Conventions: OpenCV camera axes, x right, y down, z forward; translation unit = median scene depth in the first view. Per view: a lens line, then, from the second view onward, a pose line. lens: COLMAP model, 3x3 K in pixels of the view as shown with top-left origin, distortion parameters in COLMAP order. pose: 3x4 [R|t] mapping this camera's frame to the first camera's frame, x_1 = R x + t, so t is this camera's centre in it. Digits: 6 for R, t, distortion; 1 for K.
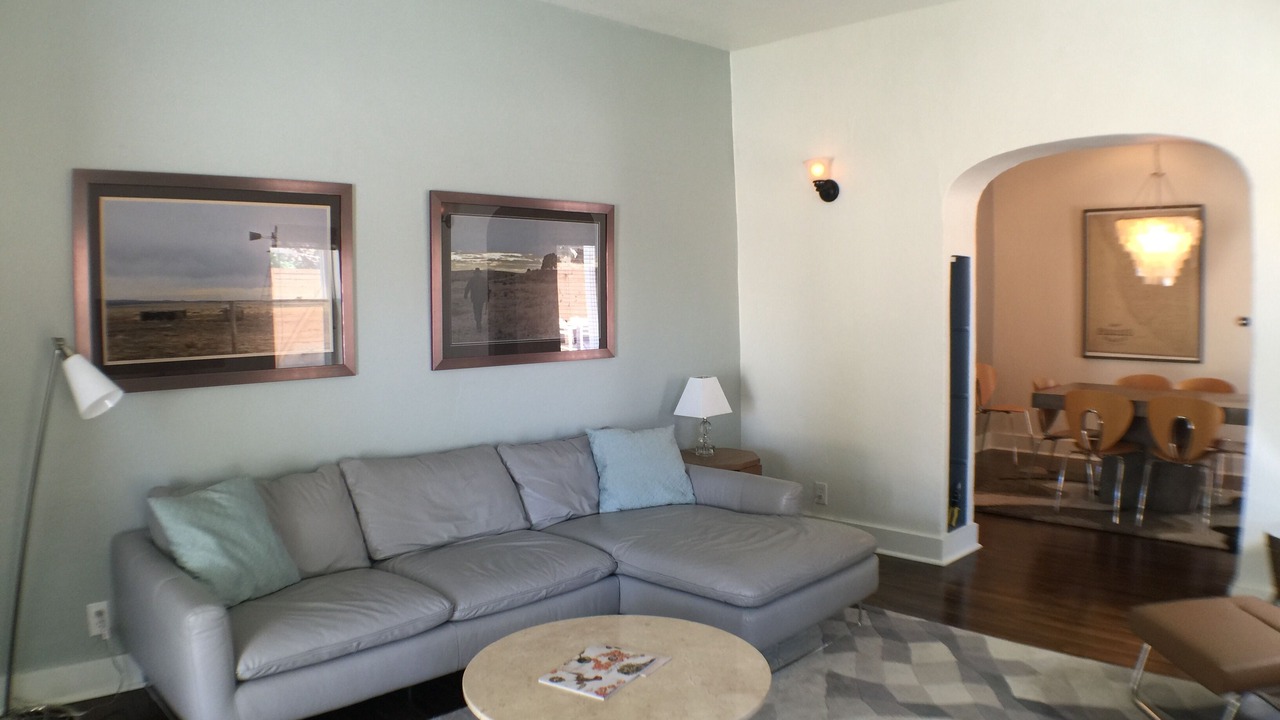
lens RADIAL K [[876.5, 0, 640.0], [0, 876.5, 360.0], [0, 0, 1]] dist [-0.163588, 0.007586]
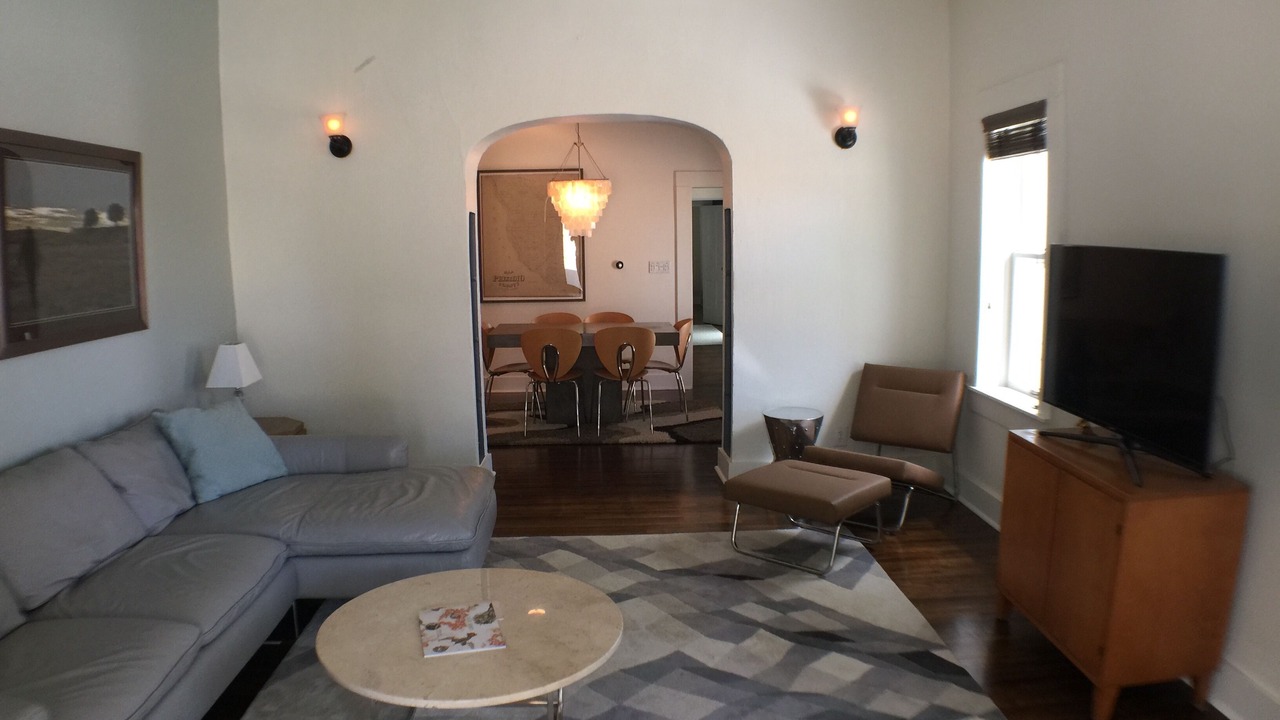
lens RADIAL K [[876.5, 0, 640.0], [0, 876.5, 360.0], [0, 0, 1]] dist [-0.163588, 0.007586]
pose [[0.659466, -0.098359, 0.745272, -0.374466], [0.060355, 0.995130, 0.077928, -0.008101], [-0.749307, -0.006409, 0.662192, 0.113862]]
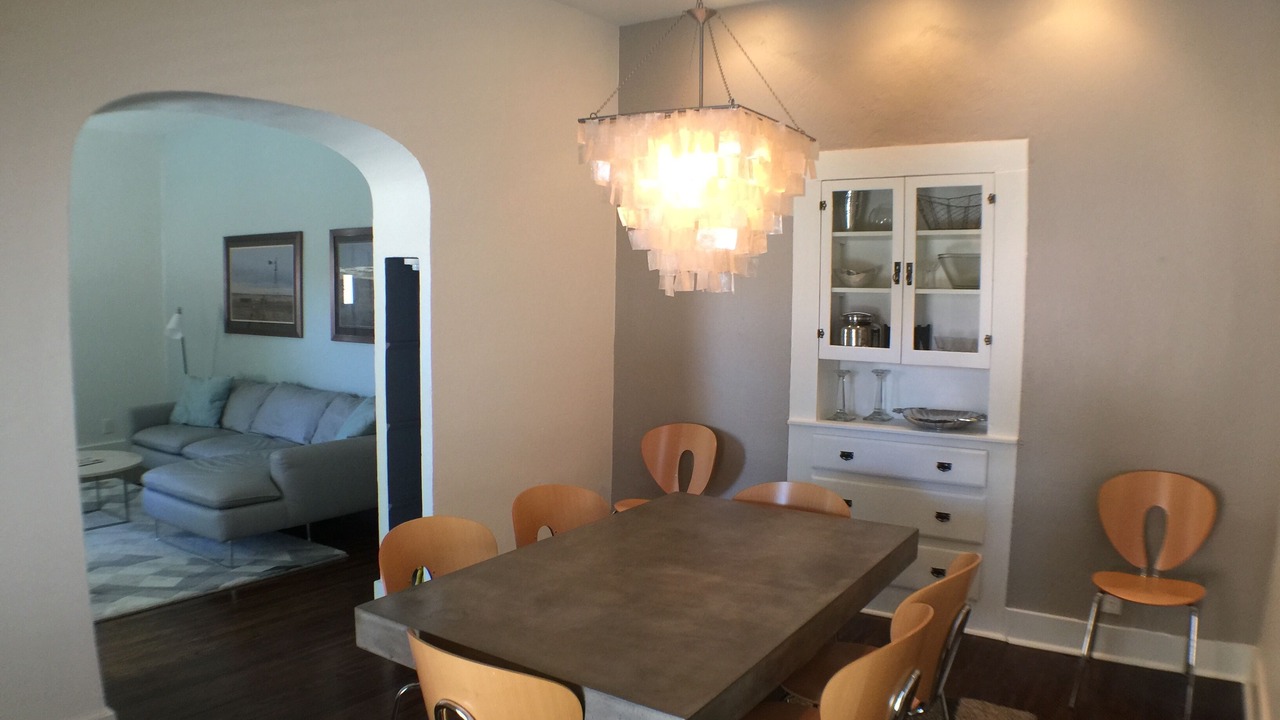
lens RADIAL K [[876.5, 0, 640.0], [0, 876.5, 360.0], [0, 0, 1]] dist [-0.163588, 0.007586]
pose [[0.205222, 0.097838, -0.973813, 1.418699], [-0.083522, 0.993112, 0.082176, -0.129665], [0.975145, 0.064471, 0.211980, 1.205454]]
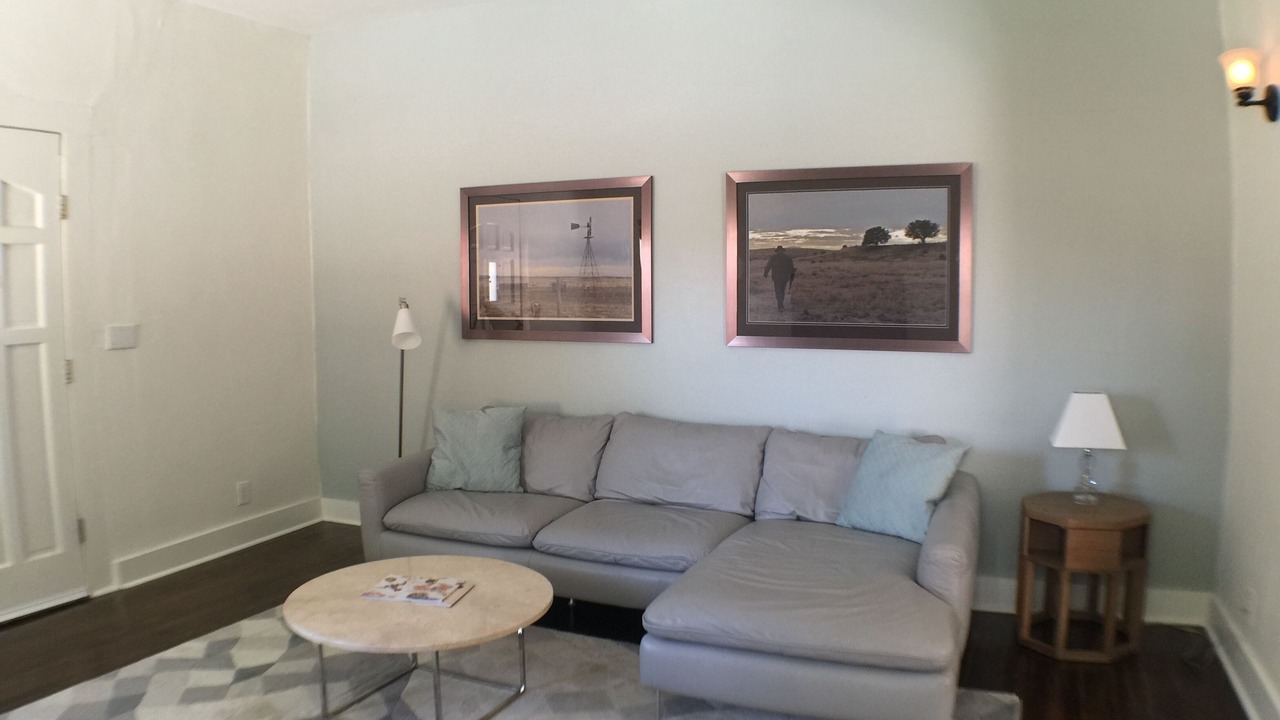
lens RADIAL K [[876.5, 0, 640.0], [0, 876.5, 360.0], [0, 0, 1]] dist [-0.163588, 0.007586]
pose [[0.380172, 0.079676, -0.921478, 0.678544], [-0.072469, 0.995786, 0.056202, -0.022327], [0.922072, 0.045412, 0.384344, 0.496018]]
